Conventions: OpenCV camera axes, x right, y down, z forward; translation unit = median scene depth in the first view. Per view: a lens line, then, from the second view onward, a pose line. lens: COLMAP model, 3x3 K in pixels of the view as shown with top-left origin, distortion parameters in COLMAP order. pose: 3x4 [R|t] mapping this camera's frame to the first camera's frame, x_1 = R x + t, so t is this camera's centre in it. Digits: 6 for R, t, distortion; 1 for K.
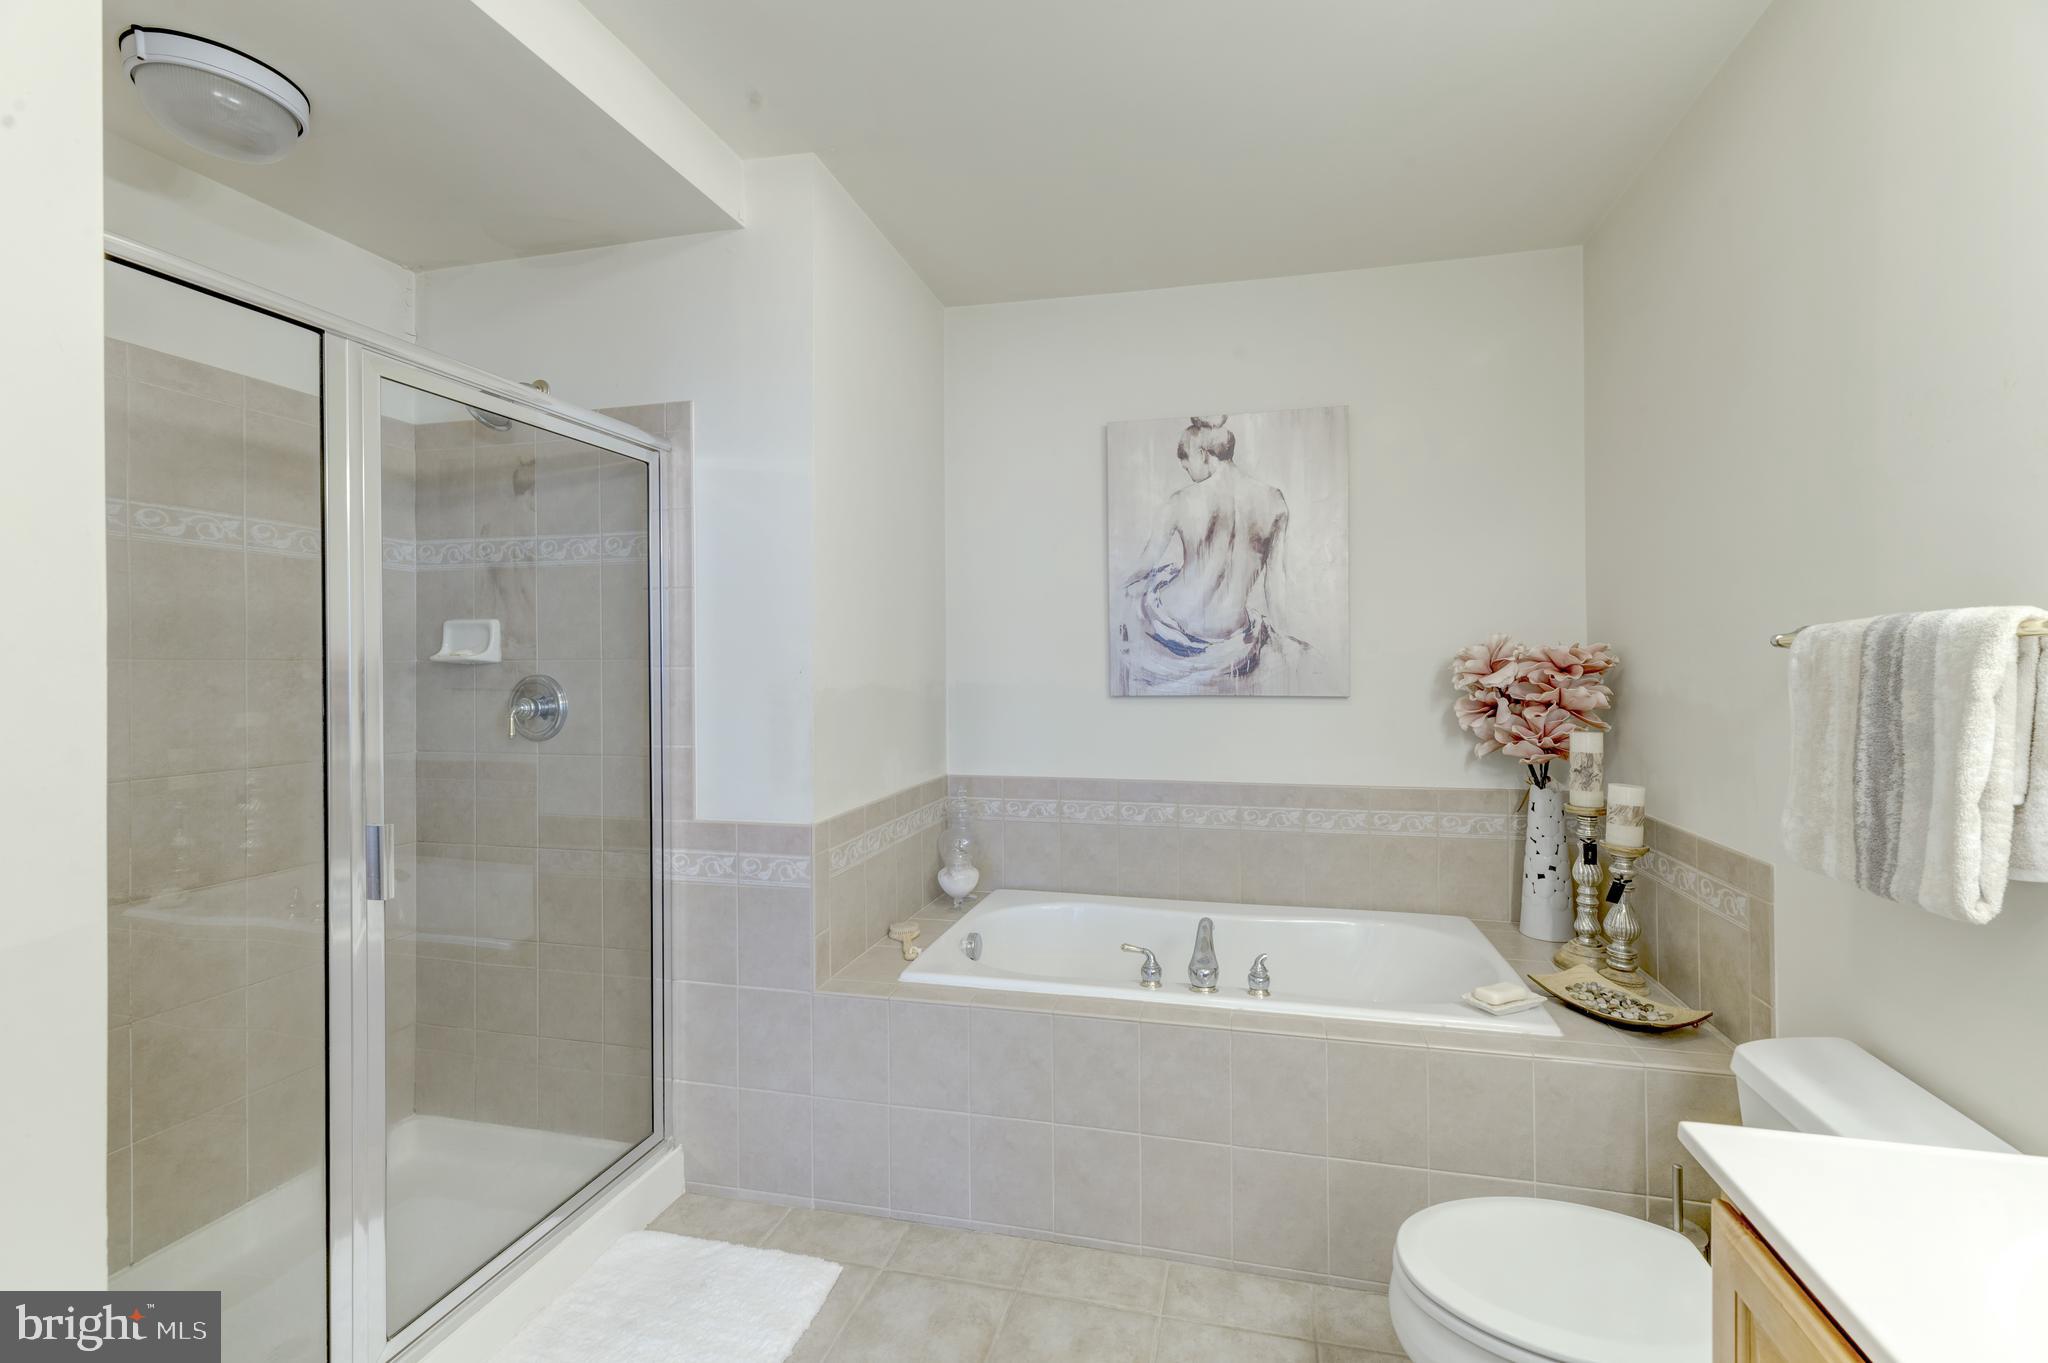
lens RADIAL K [[862.9, 0, 1032.3], [0, 862.9, 662.3], [0, 0, 1]] dist [0.006407, -0.000985]
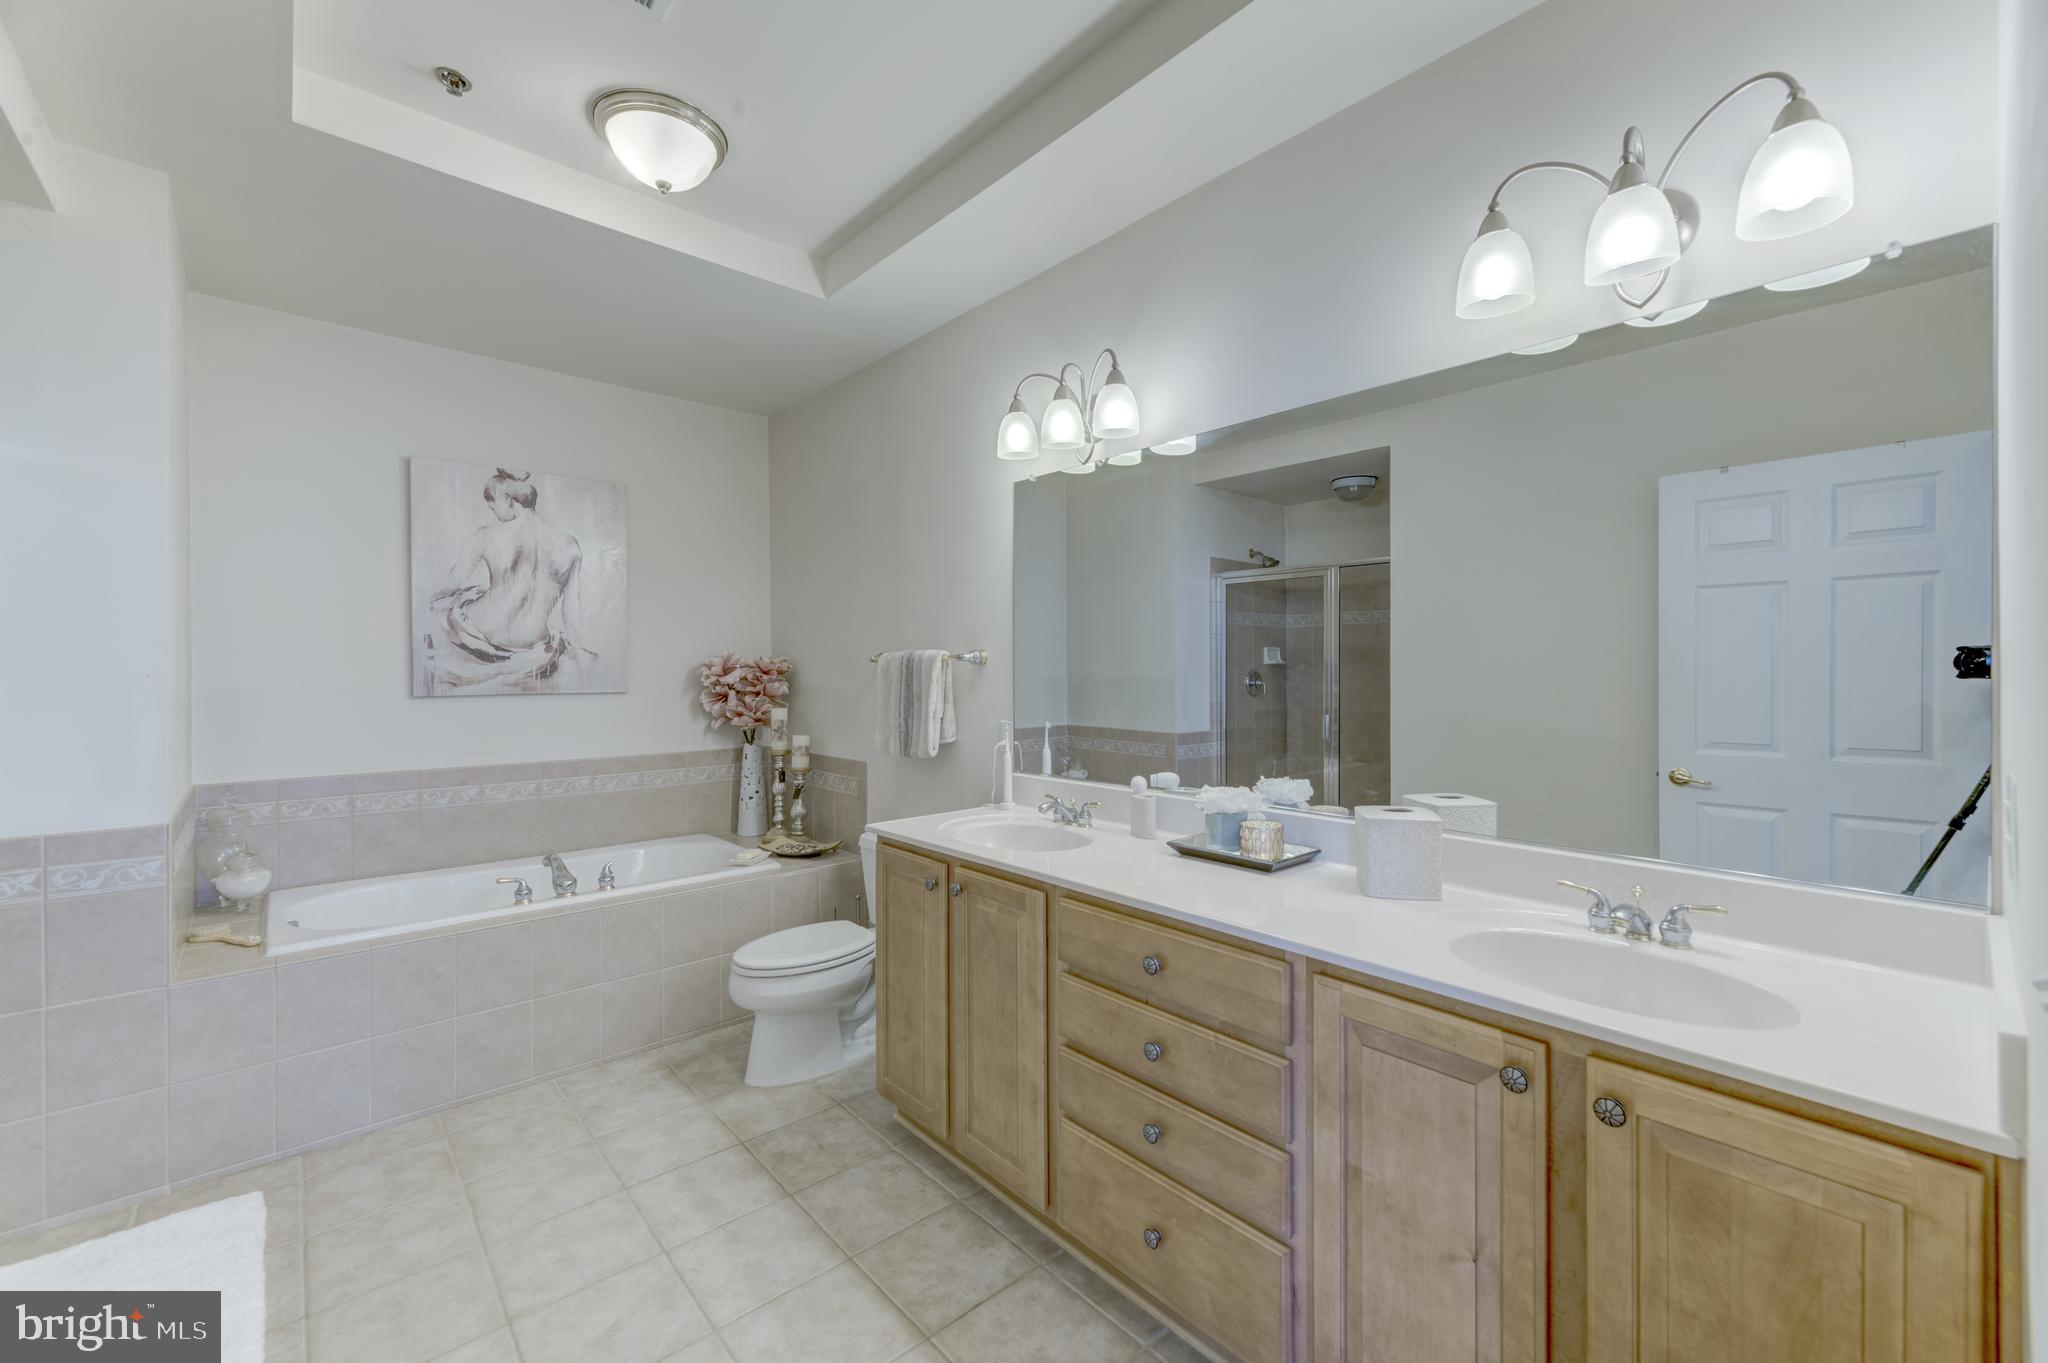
lens RADIAL K [[822.3, 0, 1028.3], [0, 822.3, 672.2], [0, 0, 1]] dist [0.008104, -0.001991]
pose [[0.579018, -0.001381, 0.815314, -0.392192], [-0.003211, 0.999987, 0.003974, -0.000336], [-0.815309, -0.004919, 0.579006, -0.345802]]
